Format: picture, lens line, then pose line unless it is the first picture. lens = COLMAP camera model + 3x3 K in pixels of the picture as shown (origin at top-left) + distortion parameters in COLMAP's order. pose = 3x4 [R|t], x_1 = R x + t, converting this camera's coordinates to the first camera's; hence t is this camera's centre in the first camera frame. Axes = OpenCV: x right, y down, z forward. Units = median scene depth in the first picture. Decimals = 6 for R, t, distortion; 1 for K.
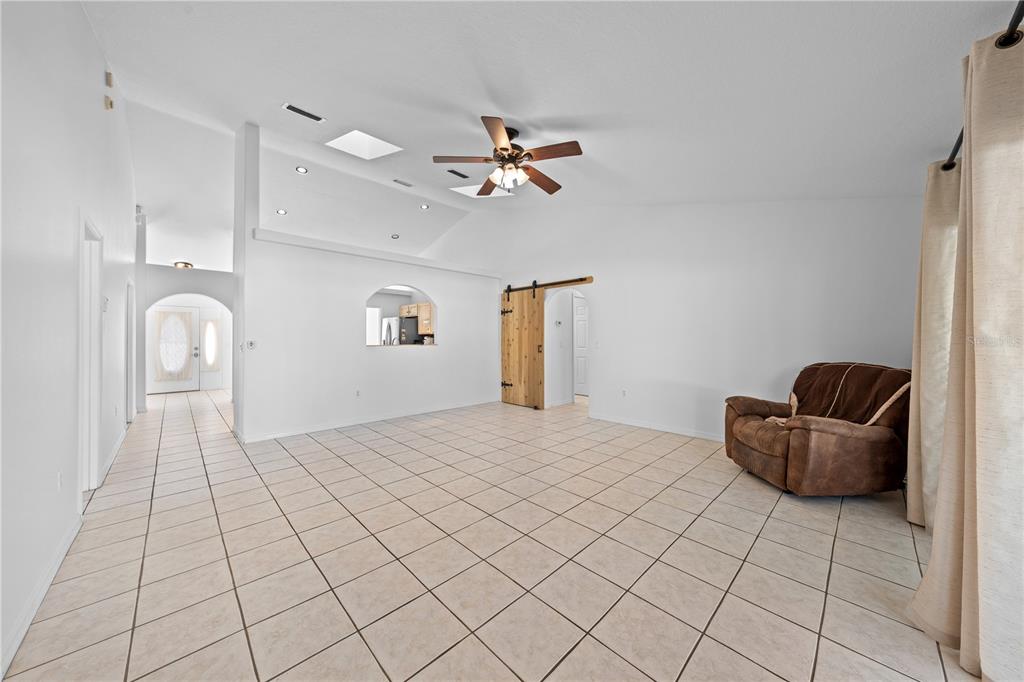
lens RADIAL K [[349.0, 0, 516.8], [0, 349.0, 344.8], [0, 0, 1]] dist [-0.005084, 0.000574]
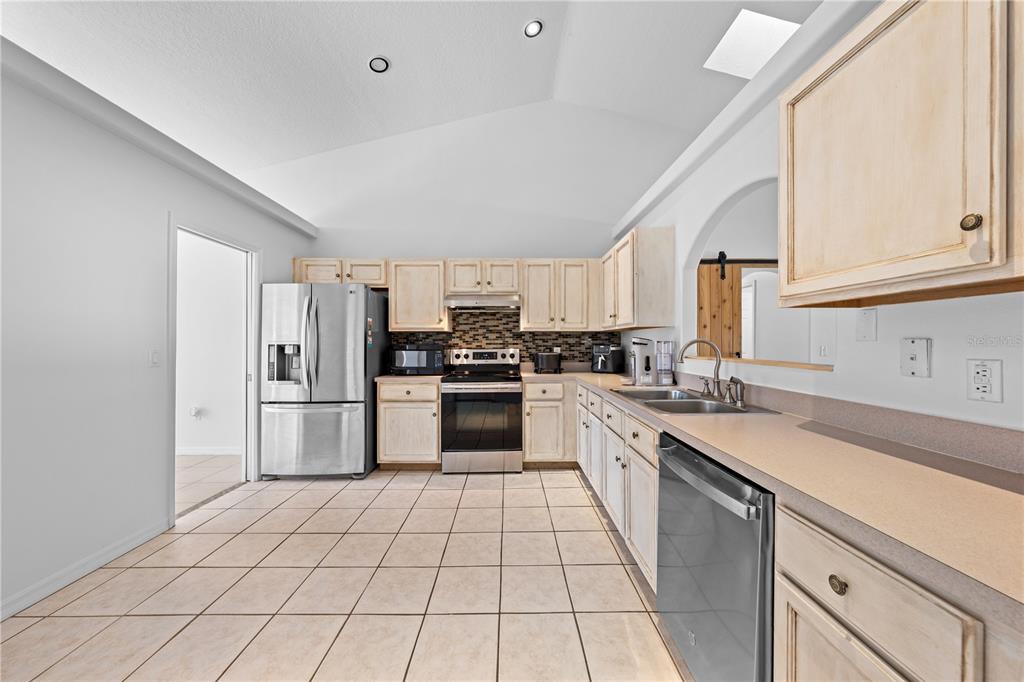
lens RADIAL K [[349.0, 0, 510.9], [0, 349.0, 341.6], [0, 0, 1]] dist [-0.005084, 0.000574]
pose [[0.695643, -0.002093, 0.718385, -0.649692], [0.011020, 0.999909, -0.007759, -0.017921], [-0.718303, 0.013314, 0.695603, 0.800550]]
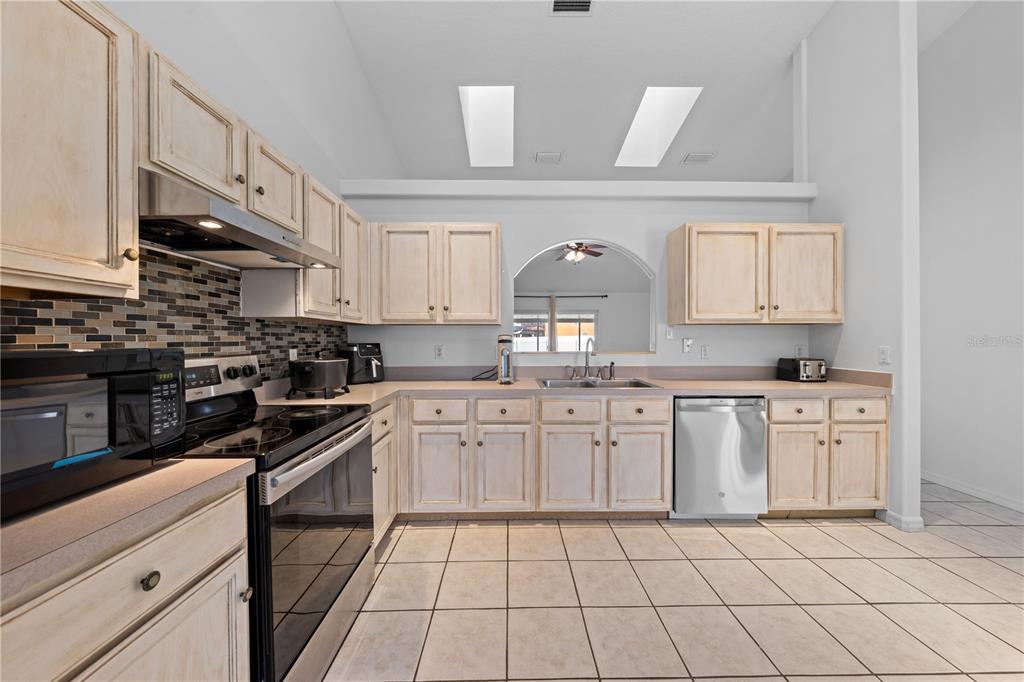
lens RADIAL K [[349.0, 0, 514.6], [0, 349.0, 338.7], [0, 0, 1]] dist [-0.005084, 0.000574]
pose [[-0.721438, -0.000400, 0.692479, -0.546563], [0.005970, 0.999959, 0.006797, -0.022729], [-0.692453, 0.009038, -0.721406, 1.247080]]
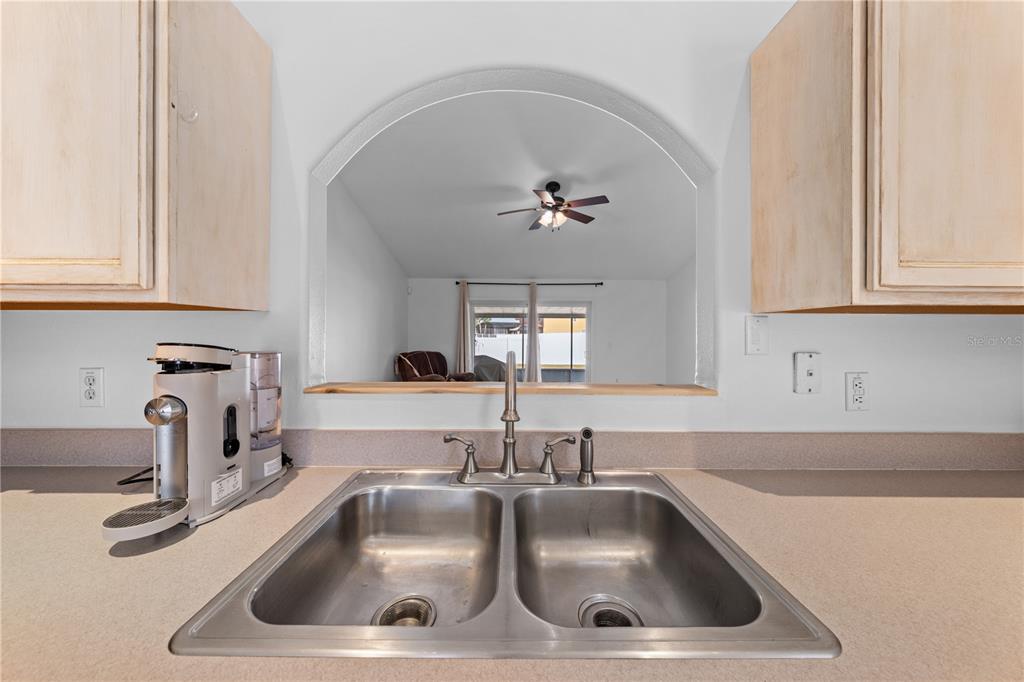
lens RADIAL K [[349.0, 0, 511.8], [0, 349.0, 335.1], [0, 0, 1]] dist [-0.005084, 0.000574]
pose [[-0.717294, -0.004250, 0.696758, -0.411632], [-0.000525, 0.999984, 0.005559, -0.026807], [-0.696771, 0.003622, -0.717285, 0.976936]]
